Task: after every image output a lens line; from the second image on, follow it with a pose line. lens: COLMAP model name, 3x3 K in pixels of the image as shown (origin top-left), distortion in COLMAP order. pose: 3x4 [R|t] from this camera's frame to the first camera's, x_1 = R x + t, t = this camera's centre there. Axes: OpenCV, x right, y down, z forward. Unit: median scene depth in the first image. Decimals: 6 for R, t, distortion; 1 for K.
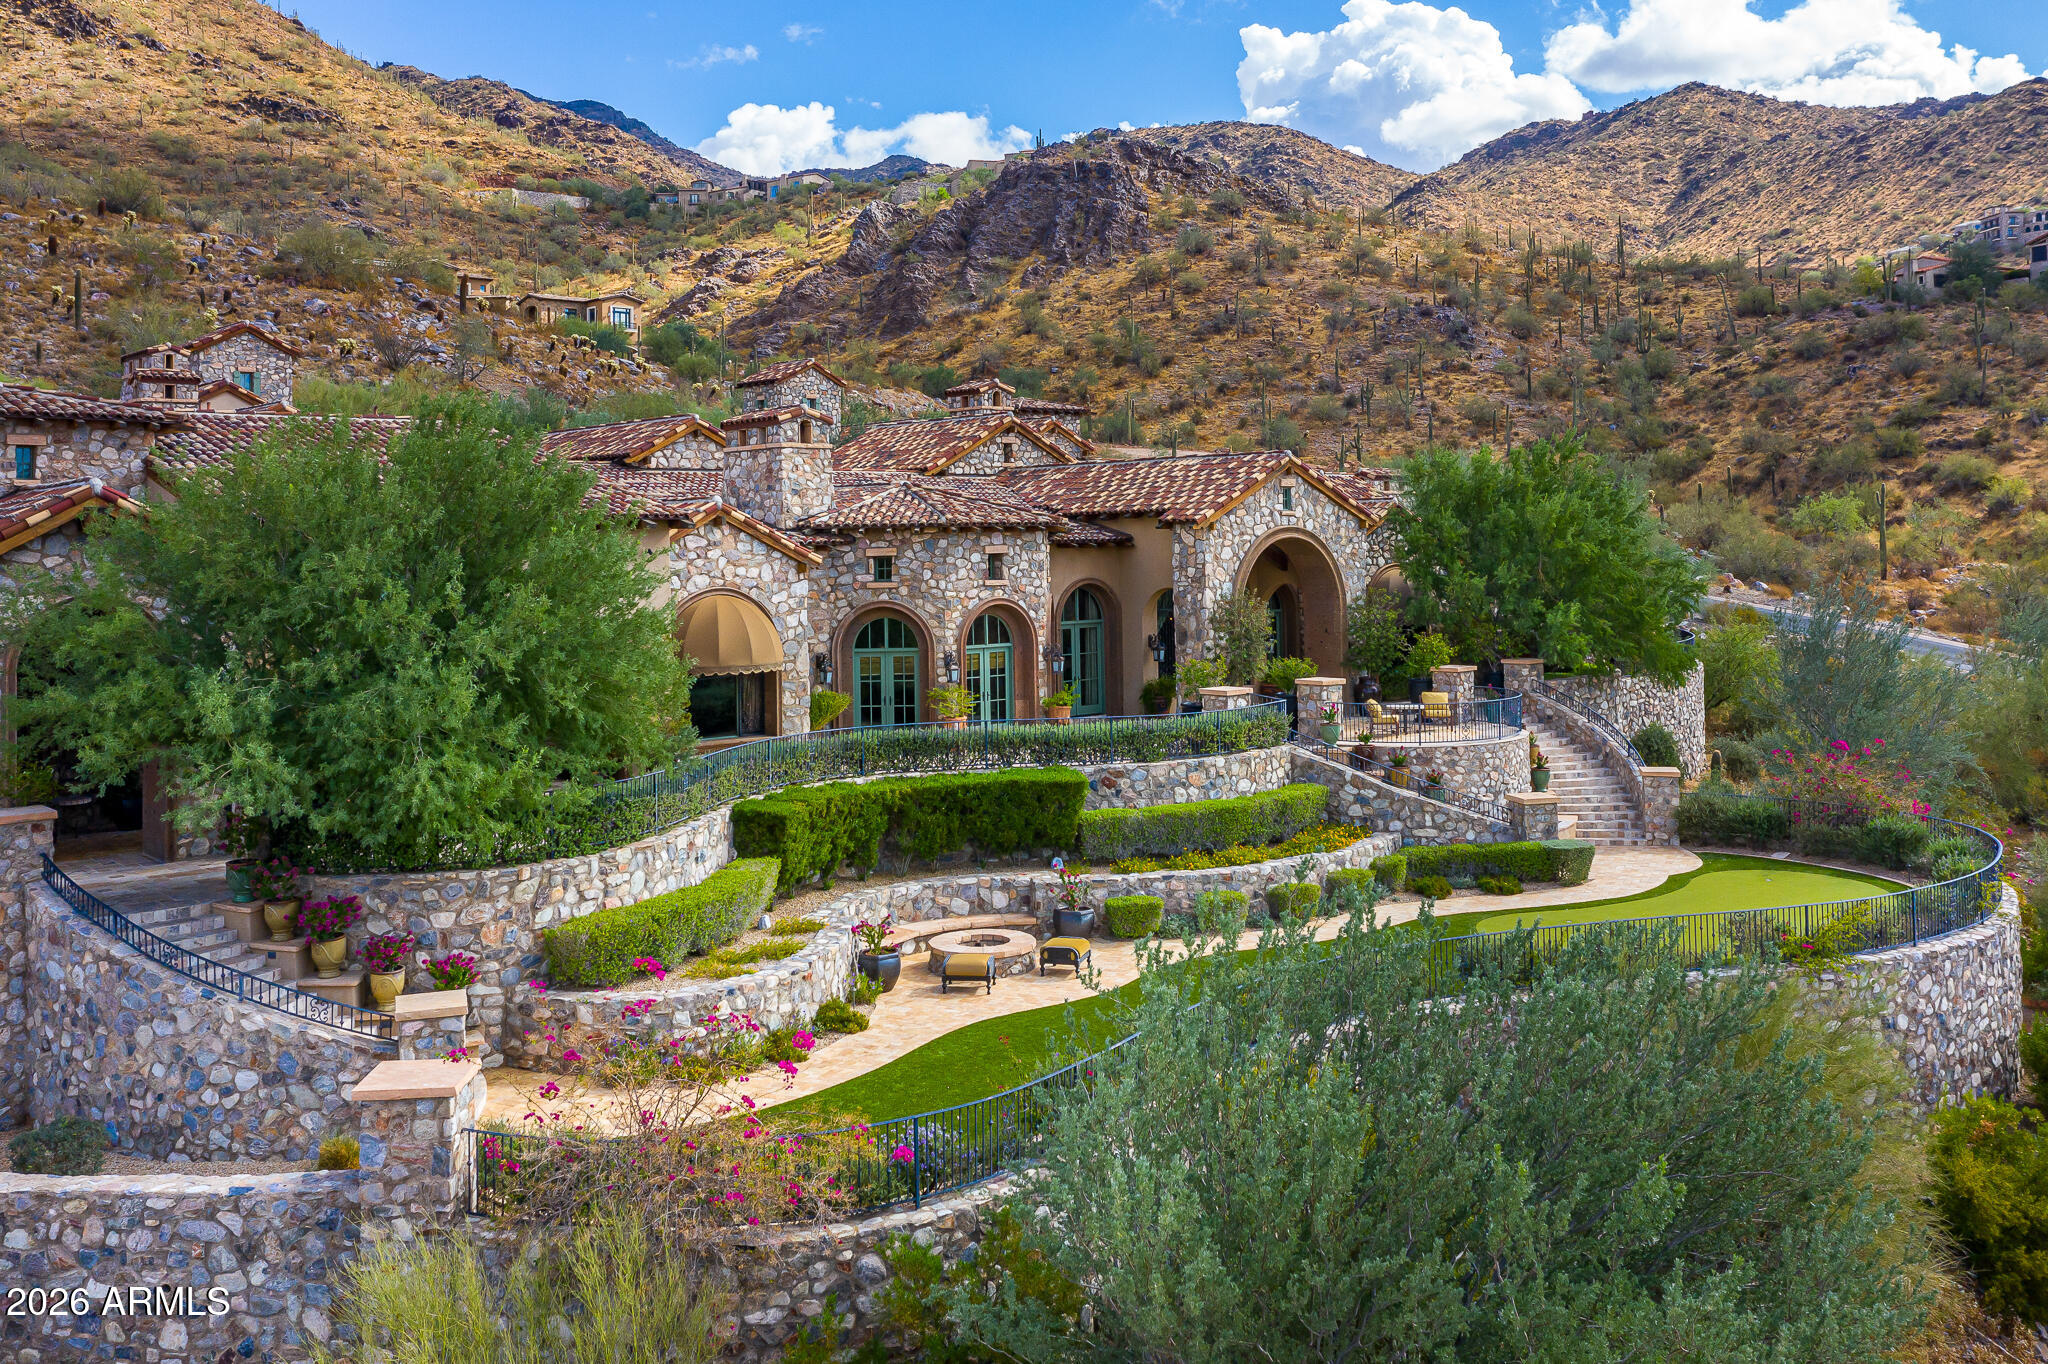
lens RADIAL K [[1782.6, 0, 1051.1], [0, 1782.6, 525.2], [0, 0, 1]] dist [-0.026914, 0.054401]
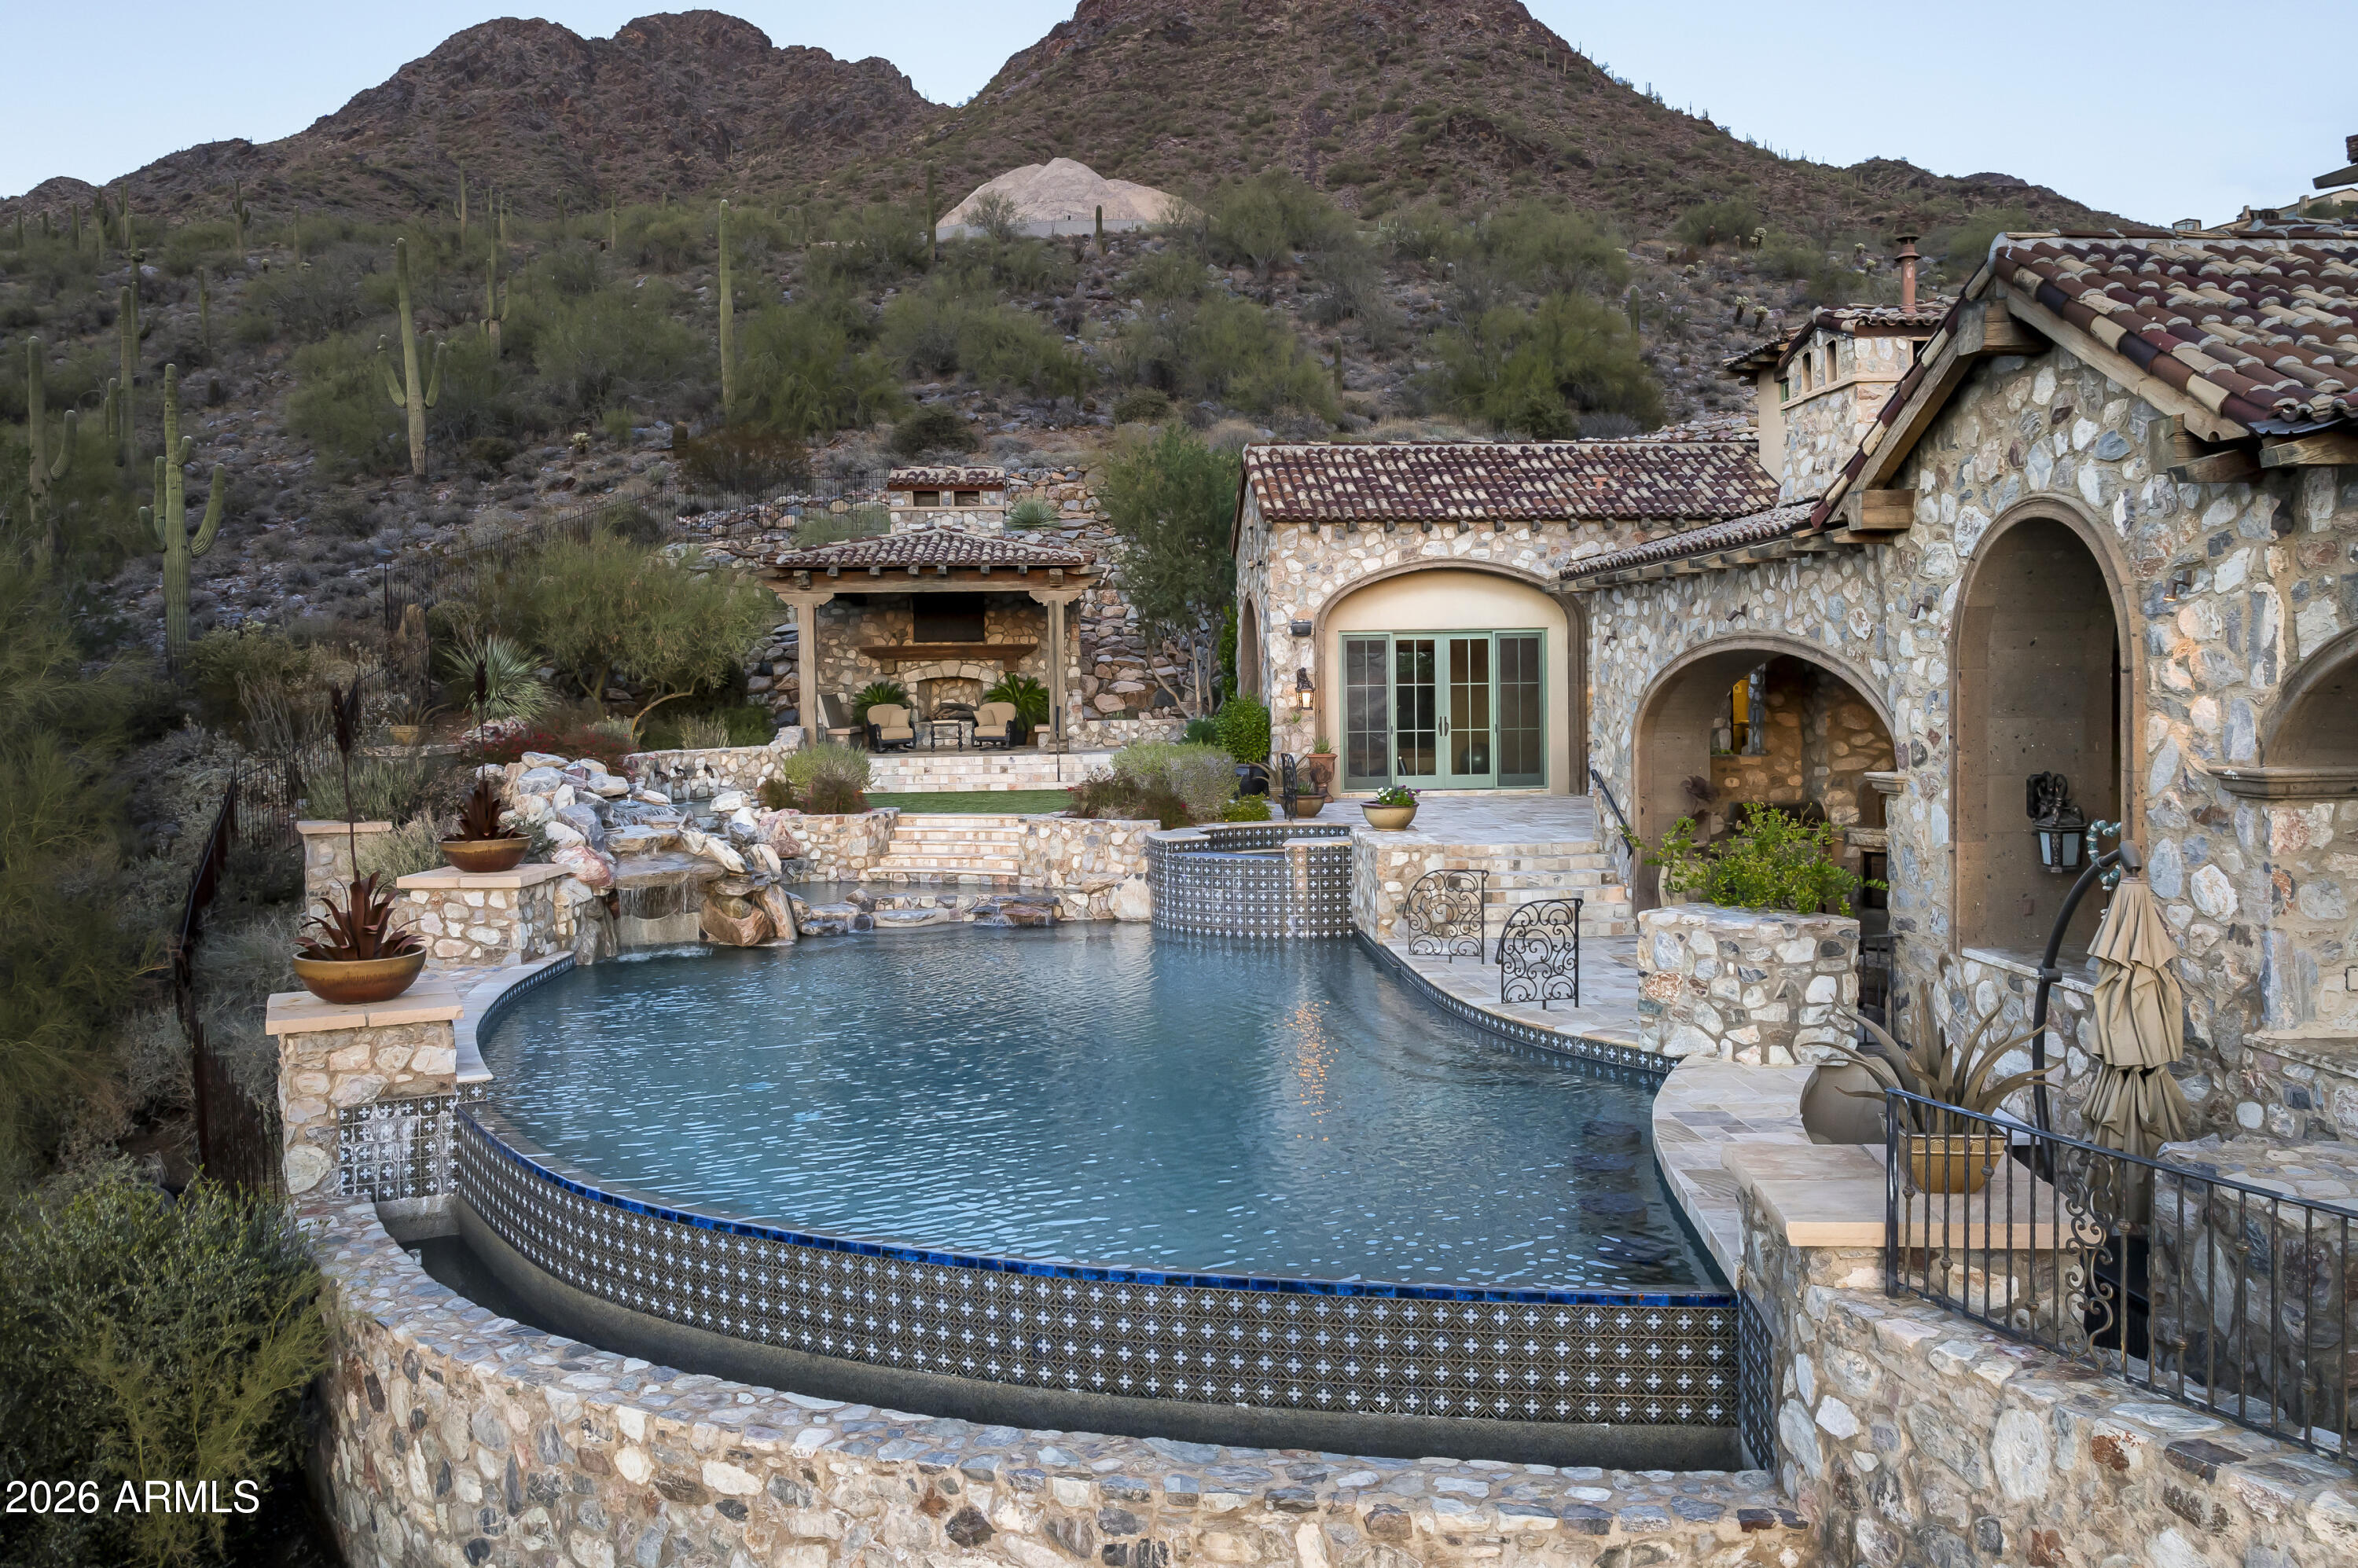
lens RADIAL K [[1823.4, 0, 1185.5], [0, 1823.4, 739.3], [0, 0, 1]] dist [-0.038526, 0.031715]
pose [[0.791097, 0.024662, -0.611193, -0.472798], [0.007196, 0.998743, 0.049615, 0.049939], [0.611648, -0.043648, 0.789925, 0.327796]]
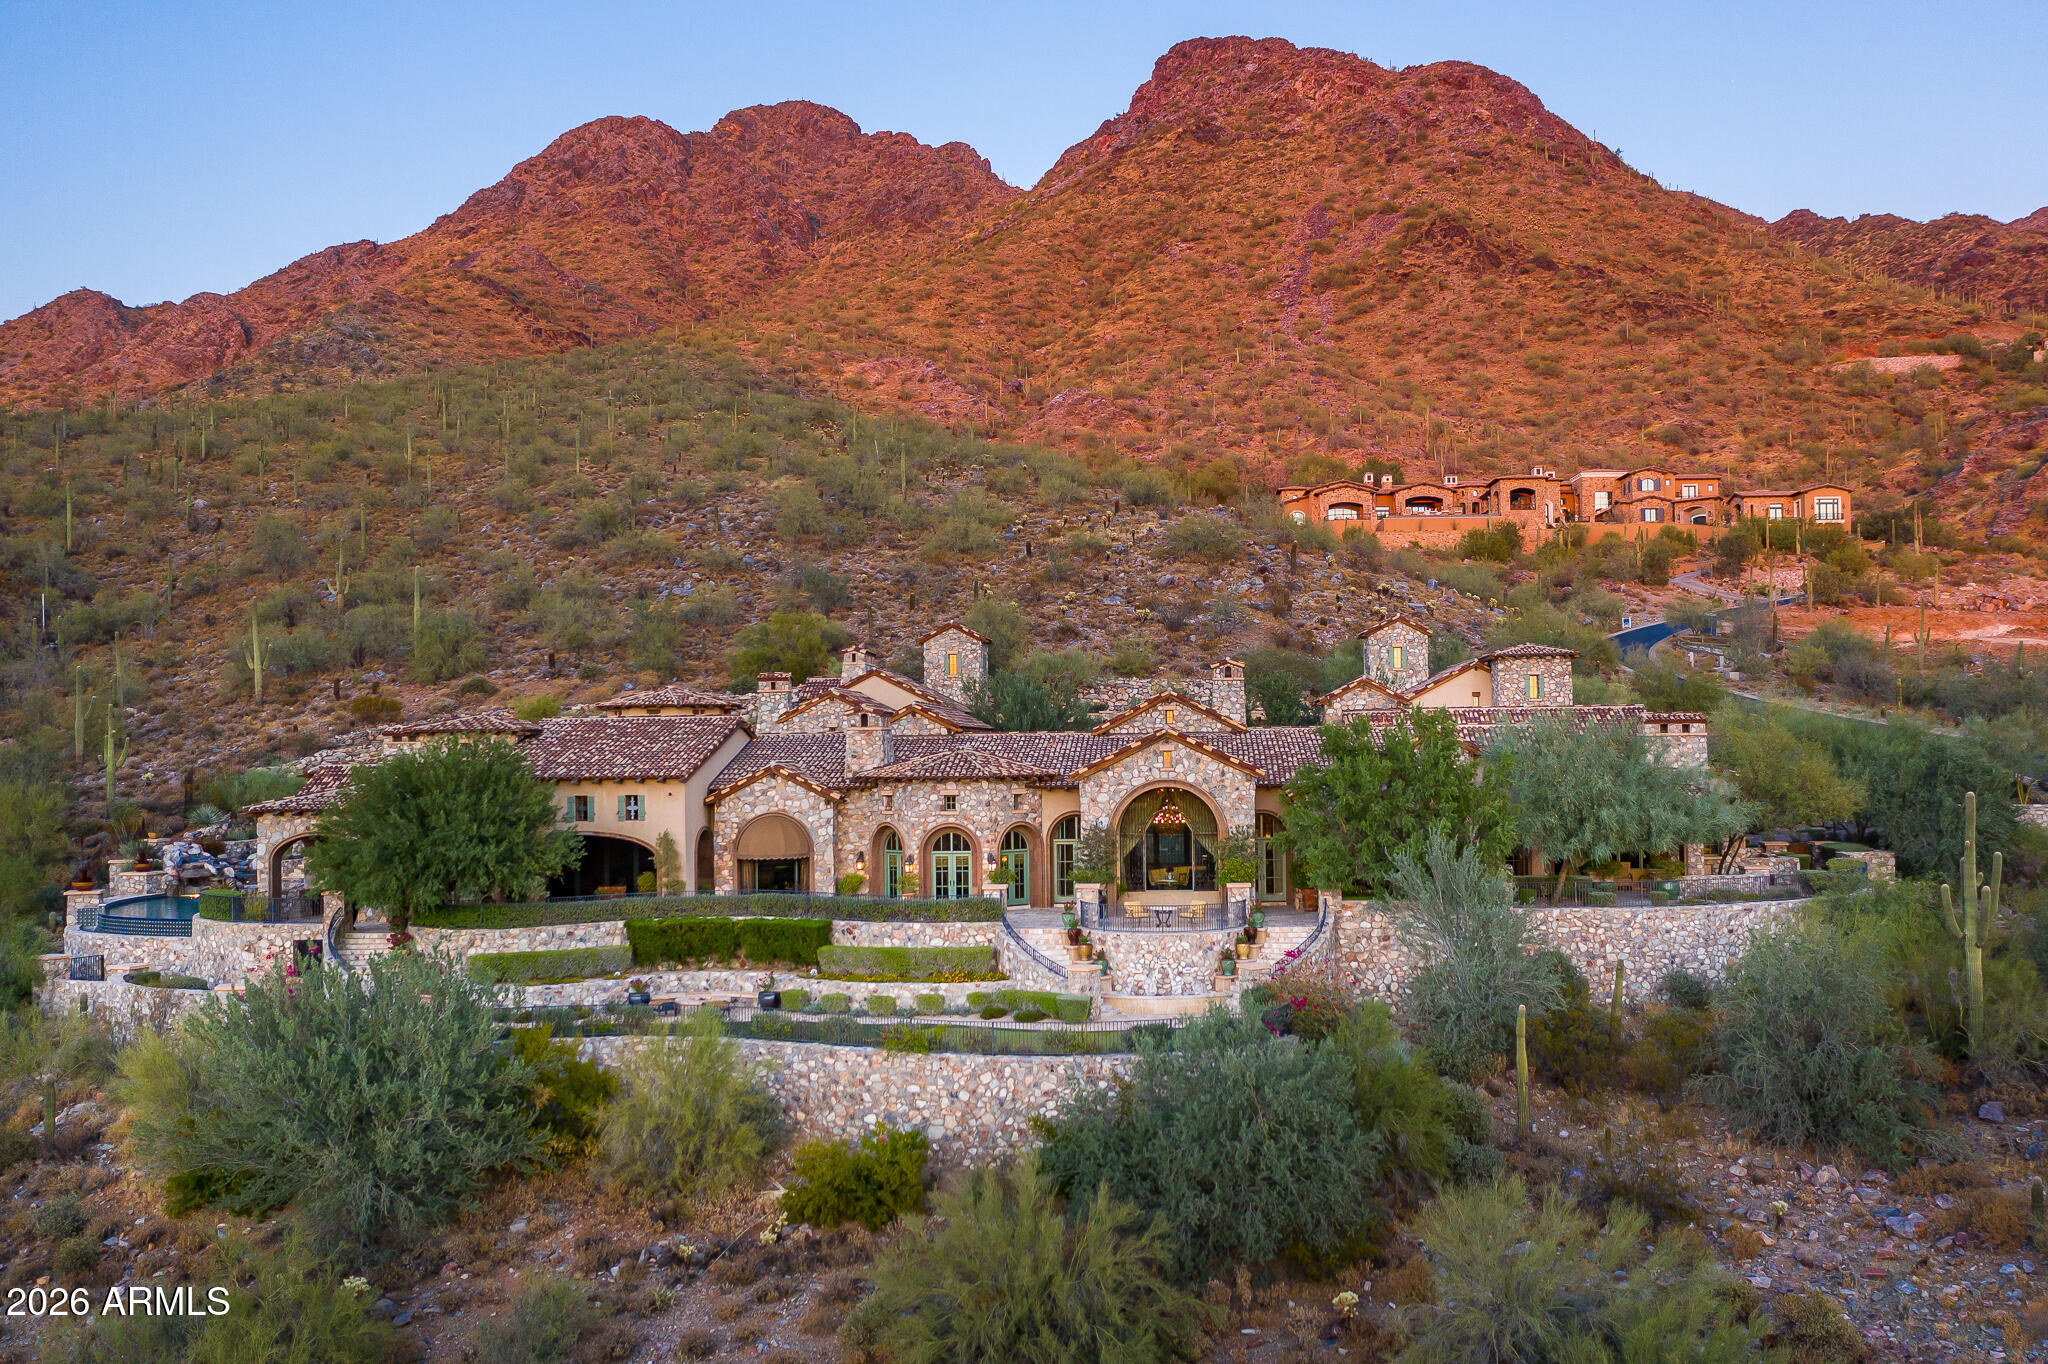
lens RADIAL K [[1925.7, 0, 1088.5], [0, 1925.7, 706.4], [0, 0, 1]] dist [-0.036539, 0.106177]
pose [[0.706923, -0.005684, -0.707268, 1.227540], [0.006790, 0.999976, -0.001249, -0.058267], [0.707258, -0.003919, 0.706945, -0.137858]]
